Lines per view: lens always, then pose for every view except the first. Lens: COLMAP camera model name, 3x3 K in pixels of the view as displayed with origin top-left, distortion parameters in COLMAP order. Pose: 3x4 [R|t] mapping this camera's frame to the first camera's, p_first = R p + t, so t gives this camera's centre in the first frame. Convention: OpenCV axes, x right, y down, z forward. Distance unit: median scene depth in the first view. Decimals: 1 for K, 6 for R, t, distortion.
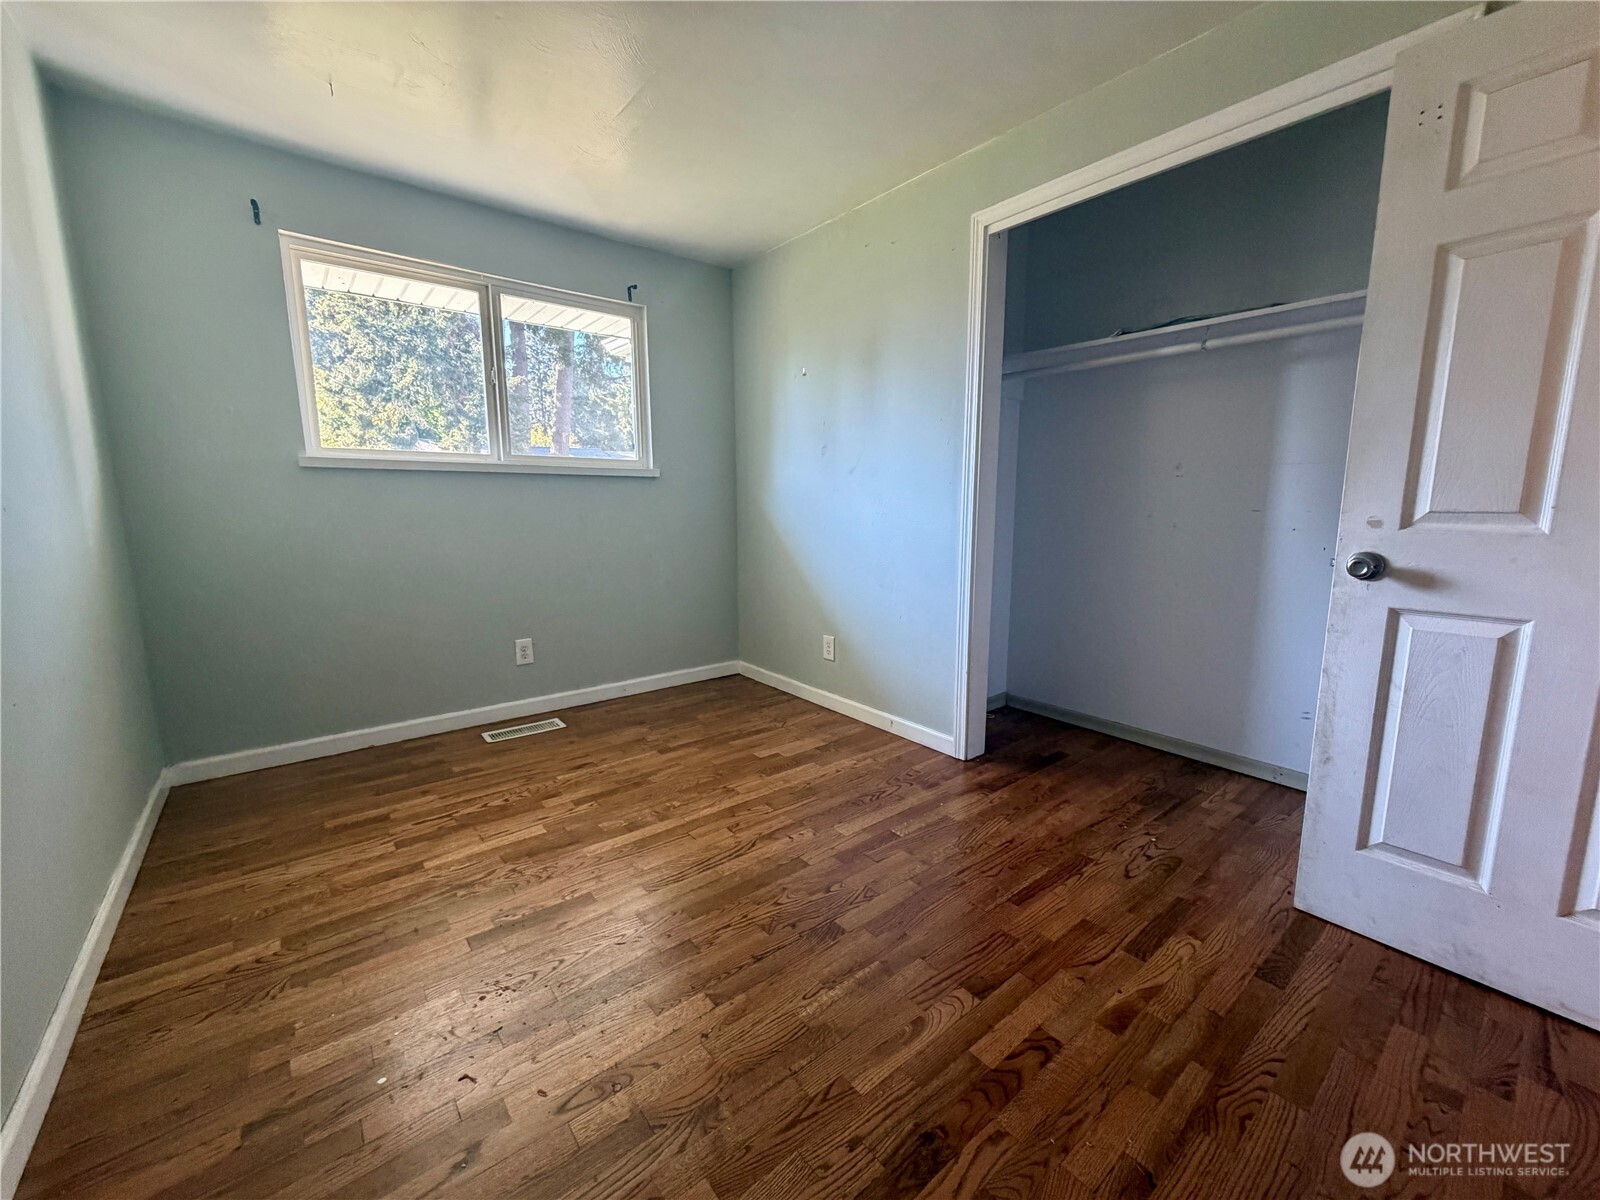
lens RADIAL K [[642.8, 0, 803.0], [0, 642.8, 599.7], [0, 0, 1]] dist [-0.001547, -0.000193]
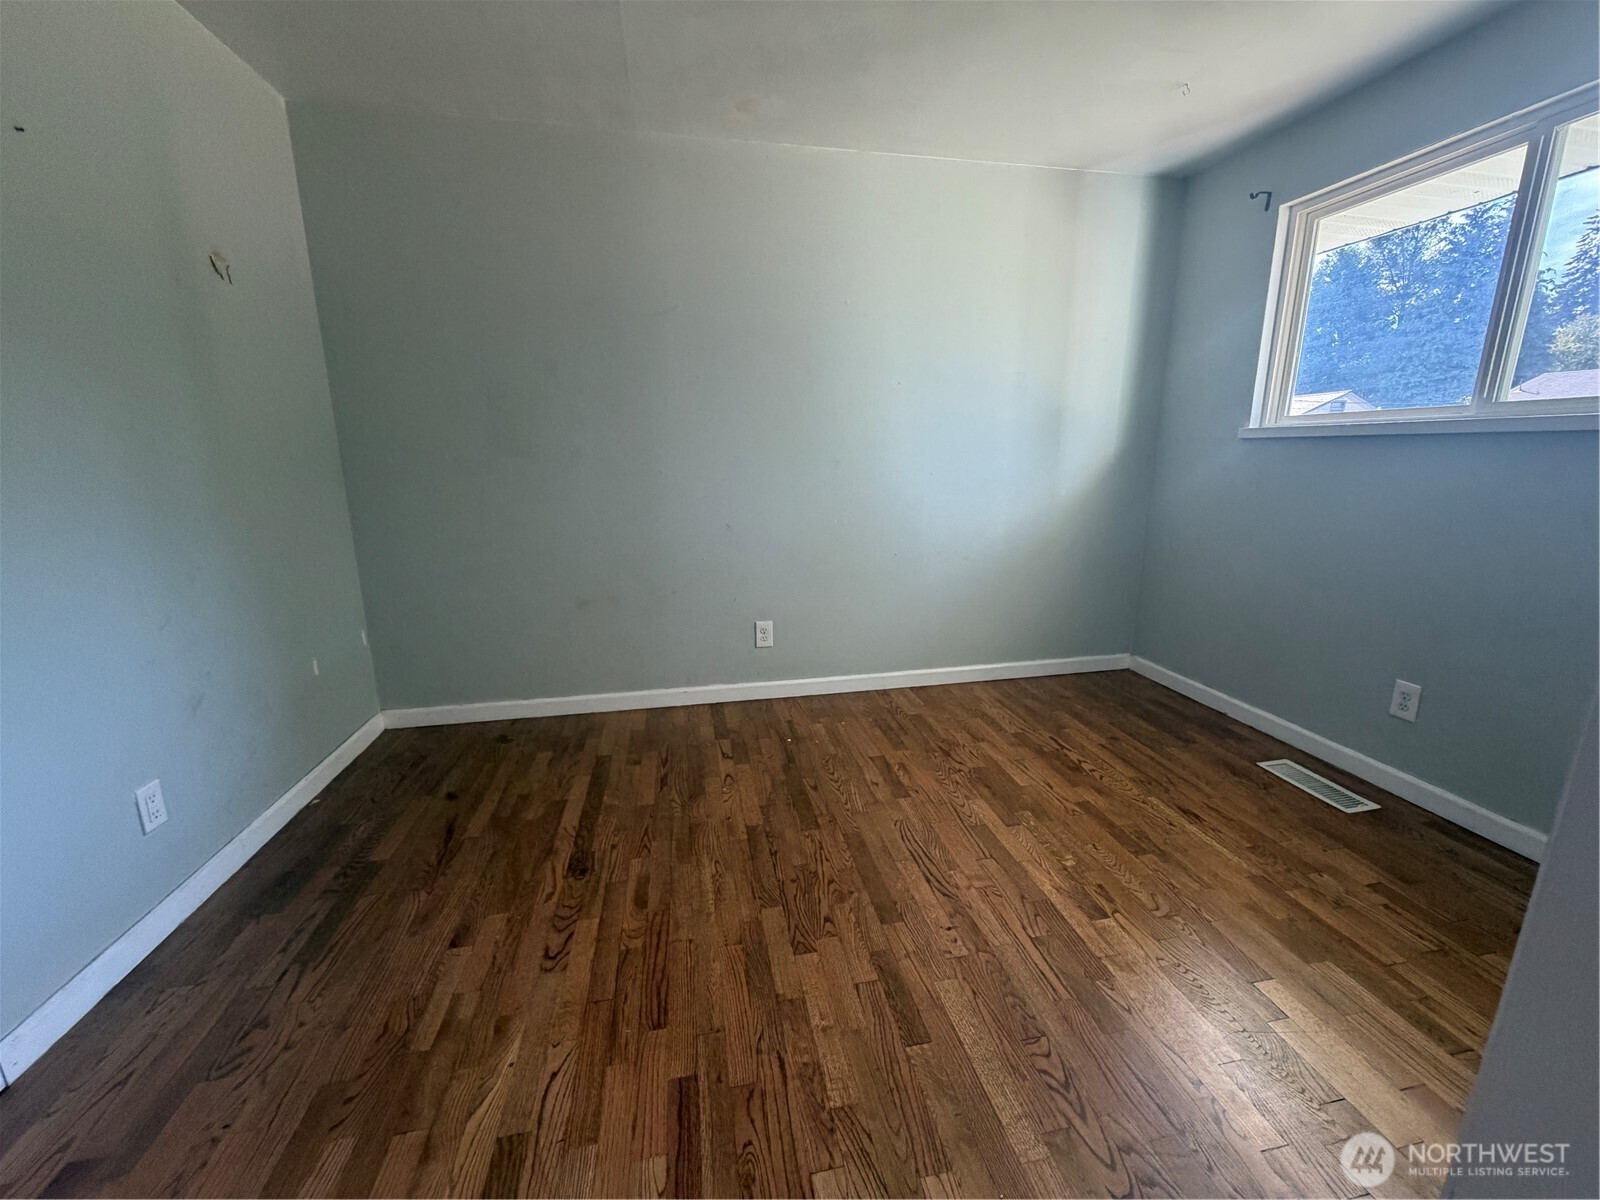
lens RADIAL K [[642.8, 0, 800.6], [0, 642.8, 590.5], [0, 0, 1]] dist [-0.001547, -0.000193]
pose [[-0.475246, 0.184990, -0.860186, 0.577565], [-0.130642, 0.951974, 0.276908, -0.179504], [0.870100, 0.243976, -0.428254, 0.958692]]
